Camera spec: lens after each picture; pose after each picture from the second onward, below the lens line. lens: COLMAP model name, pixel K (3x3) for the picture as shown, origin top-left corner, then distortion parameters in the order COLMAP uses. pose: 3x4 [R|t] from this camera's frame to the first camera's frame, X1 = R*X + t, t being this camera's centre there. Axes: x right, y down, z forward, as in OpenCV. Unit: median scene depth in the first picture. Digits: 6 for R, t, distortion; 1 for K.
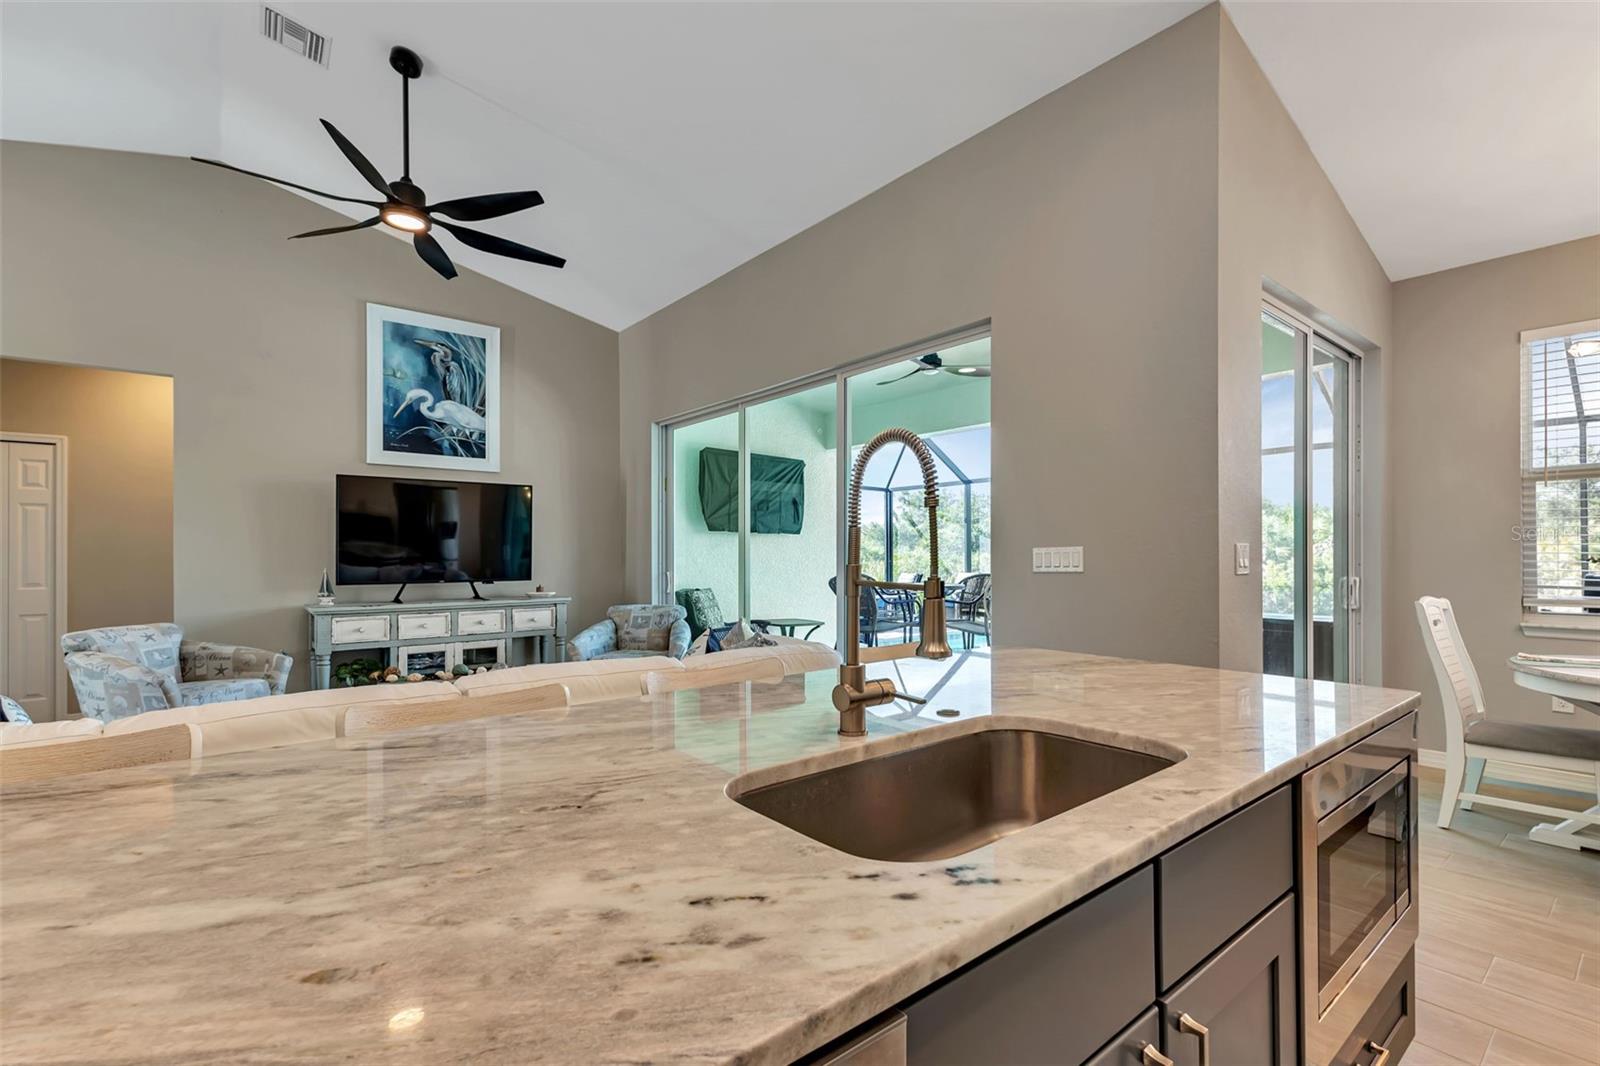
lens RADIAL K [[718.1, 0, 804.3], [0, 718.1, 555.0], [0, 0, 1]] dist [0.002832, -0.000117]
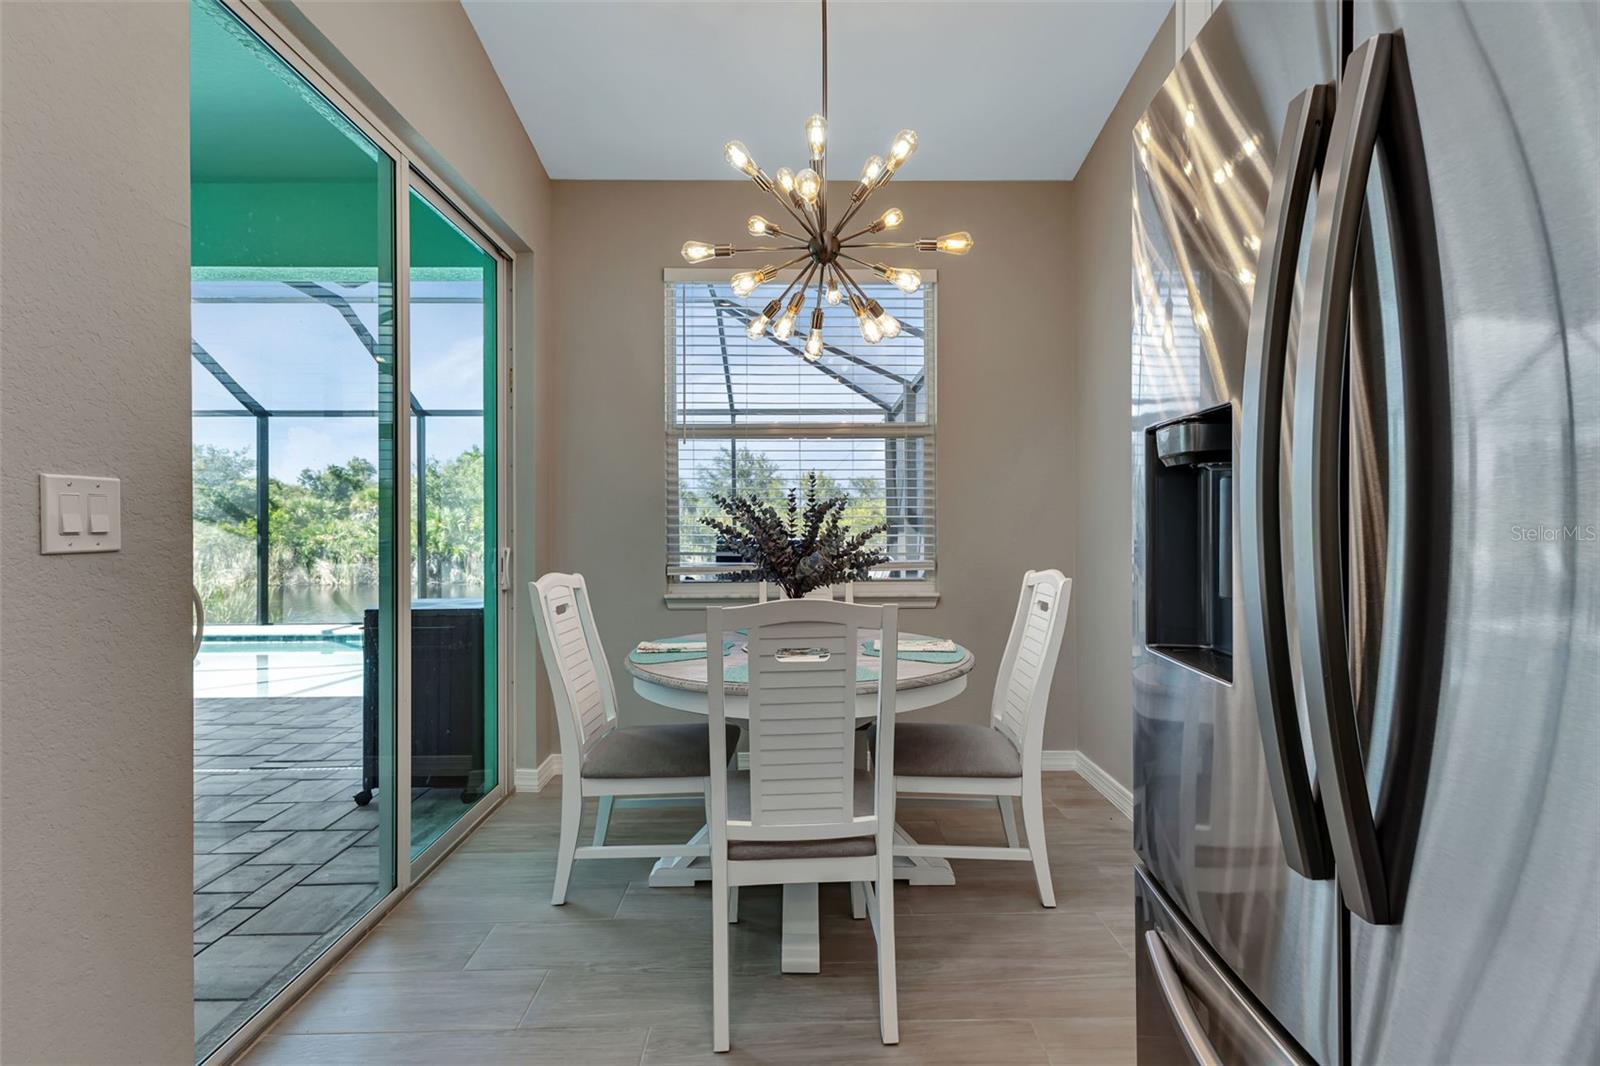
lens RADIAL K [[720.9, 0, 794.2], [0, 720.9, 529.6], [0, 0, 1]] dist [-0.001714, -0.000362]
pose [[0.628278, -0.004715, 0.777975, 0.271363], [0.001920, 0.999988, 0.004509, 0.006769], [-0.777987, -0.001339, 0.628279, 0.213357]]
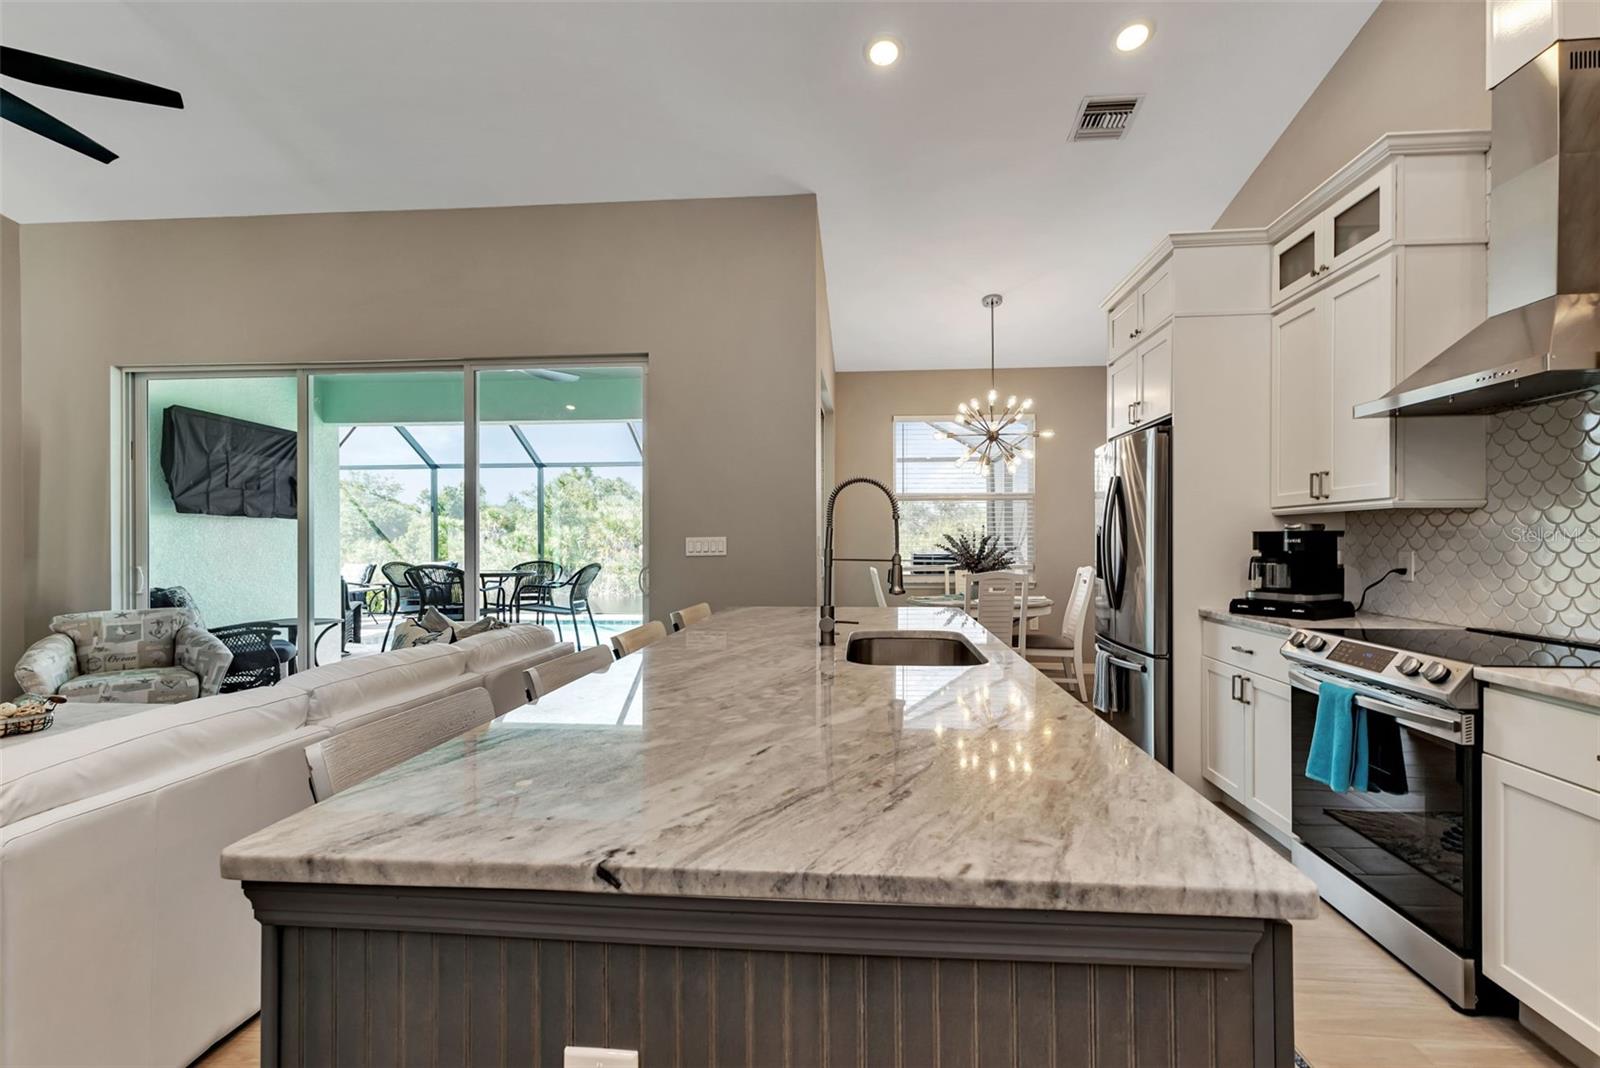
lens RADIAL K [[717.4, 0, 806.7], [0, 717.4, 543.8], [0, 0, 1]] dist [0.012237, 0.000029]
pose [[0.694343, -0.002828, 0.719639, -0.278409], [0.001995, 0.999996, 0.002006, -0.000330], [-0.719642, 0.000043, 0.694346, -0.043537]]
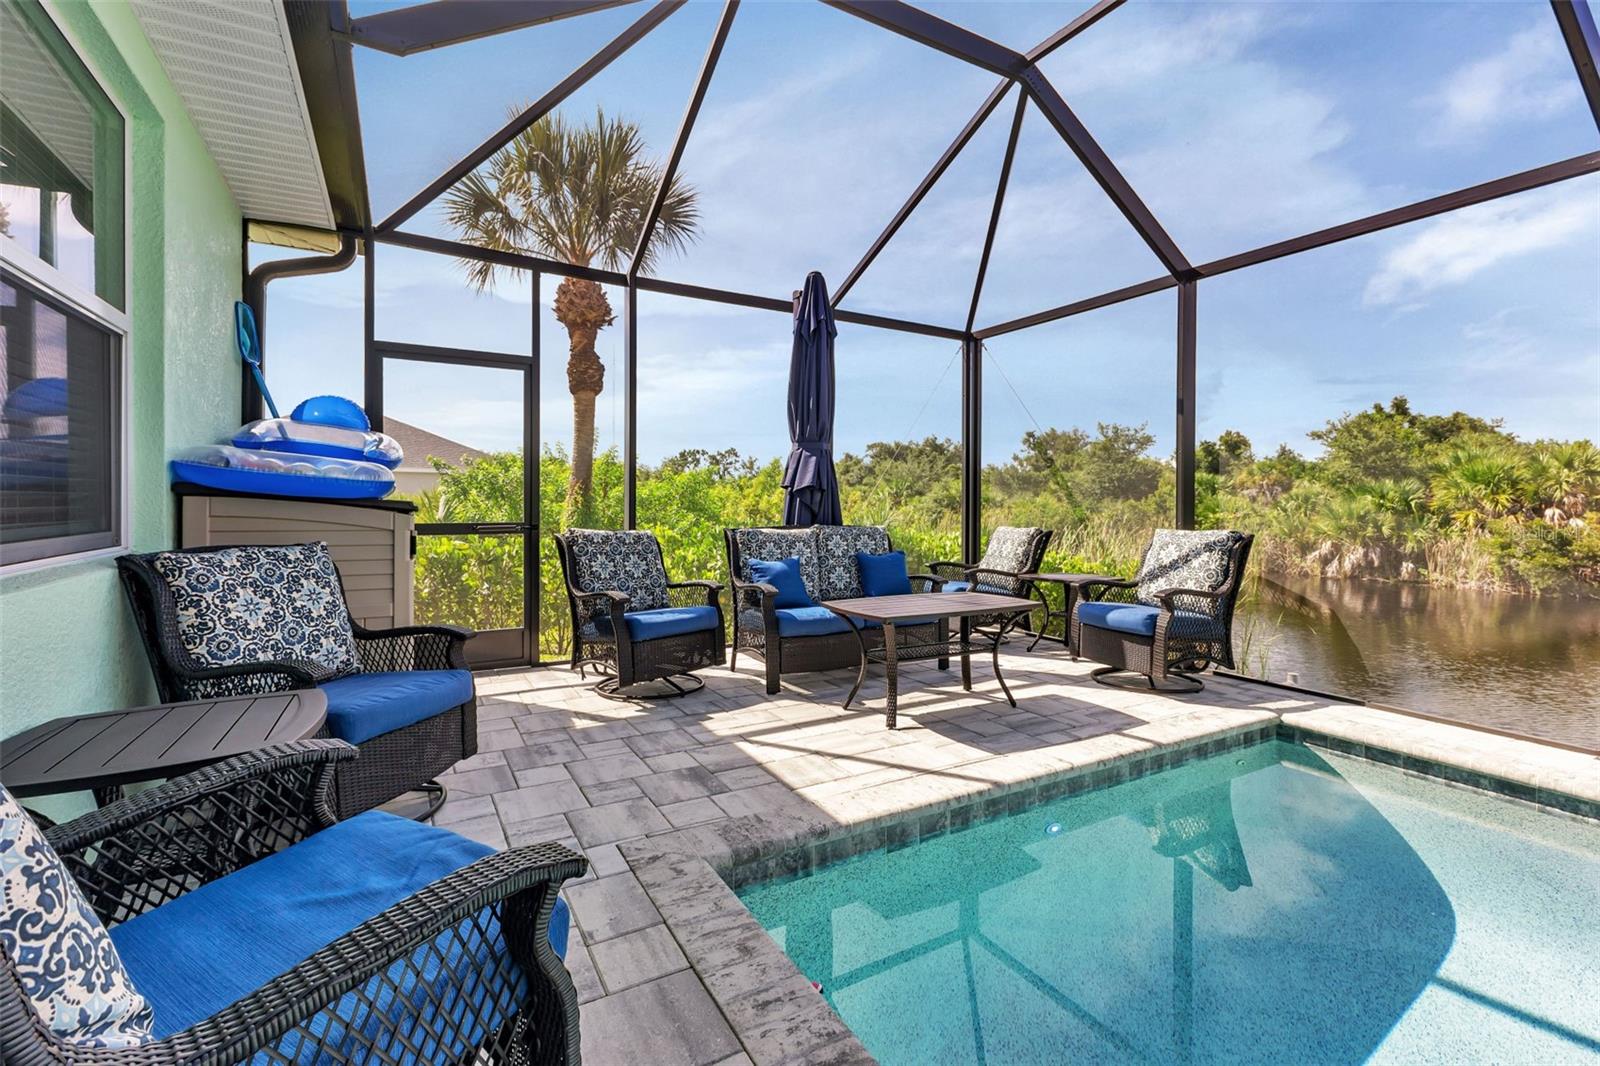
lens RADIAL K [[722.0, 0, 802.1], [0, 722.0, 509.5], [0, 0, 1]] dist [0.009670, 0.000124]
pose [[0.986312, 0.010441, -0.164557, 0.240684], [-0.008952, 0.999912, 0.009787, 0.030565], [0.164645, -0.008180, 0.986319, 1.472424]]
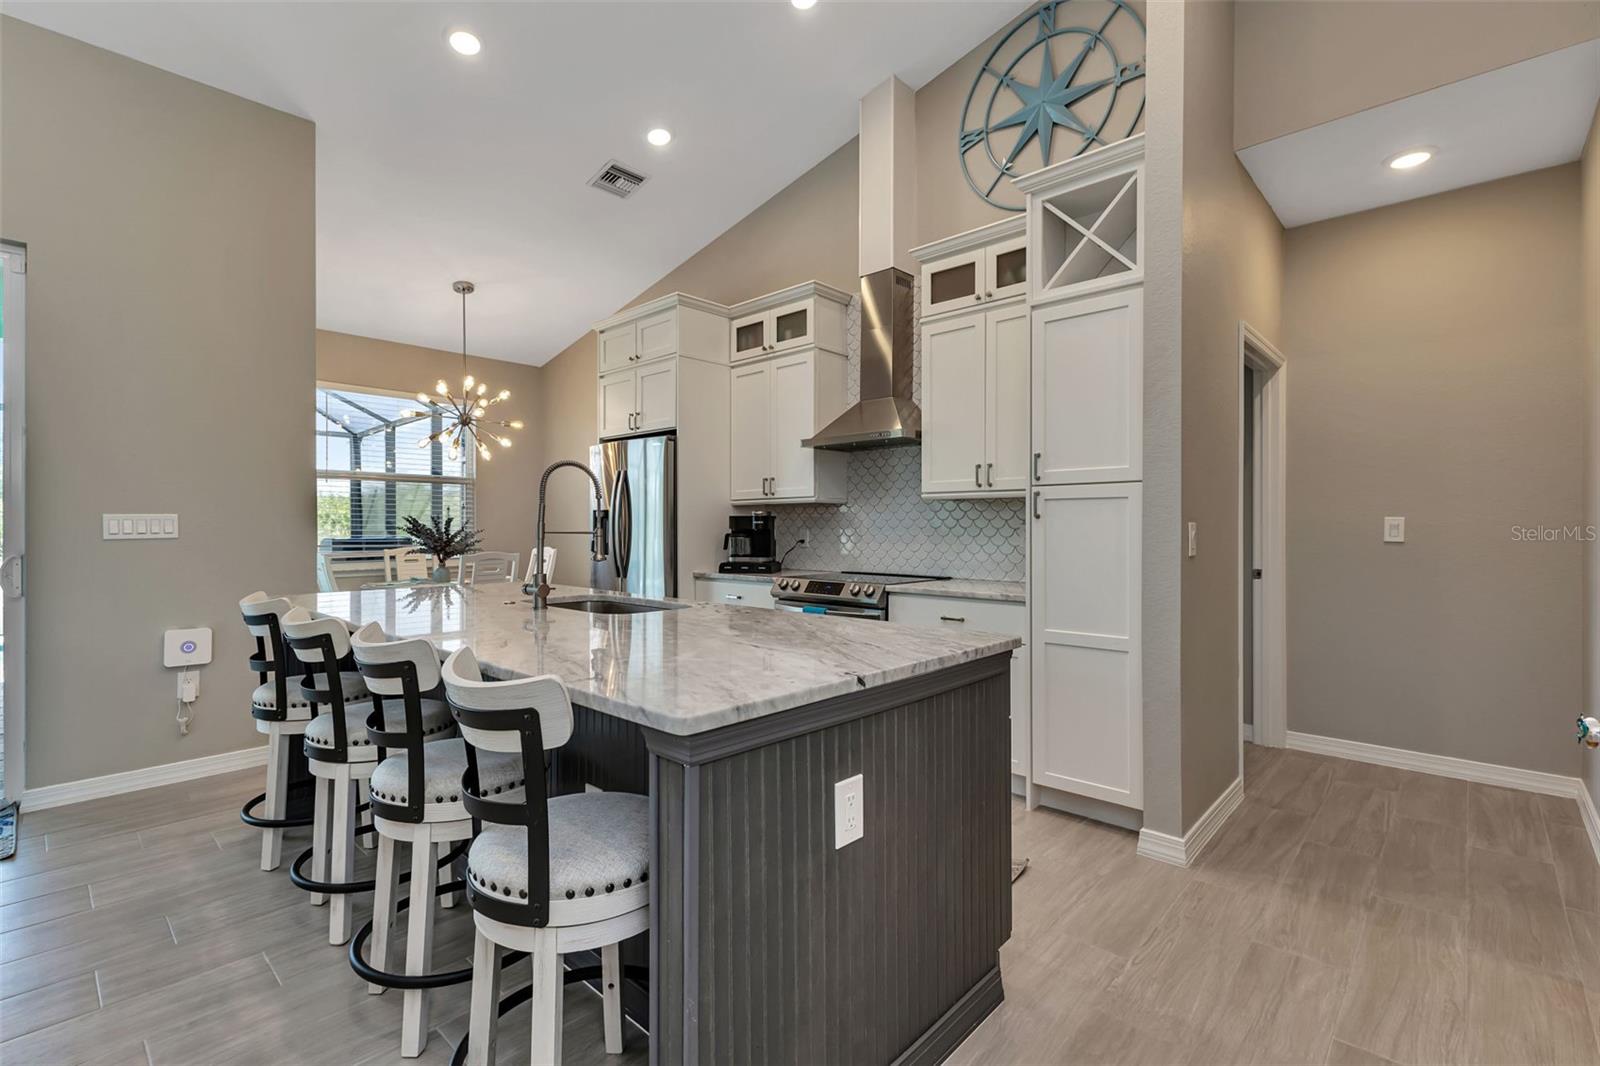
lens RADIAL K [[721.3, 0, 804.4], [0, 721.3, 530.7], [0, 0, 1]] dist [0.010361, -0.000252]
pose [[-0.137097, -0.001132, 0.990557, -0.449030], [0.002138, 0.999997, 0.001439, 0.007457], [-0.990555, 0.002315, -0.137094, 0.121821]]
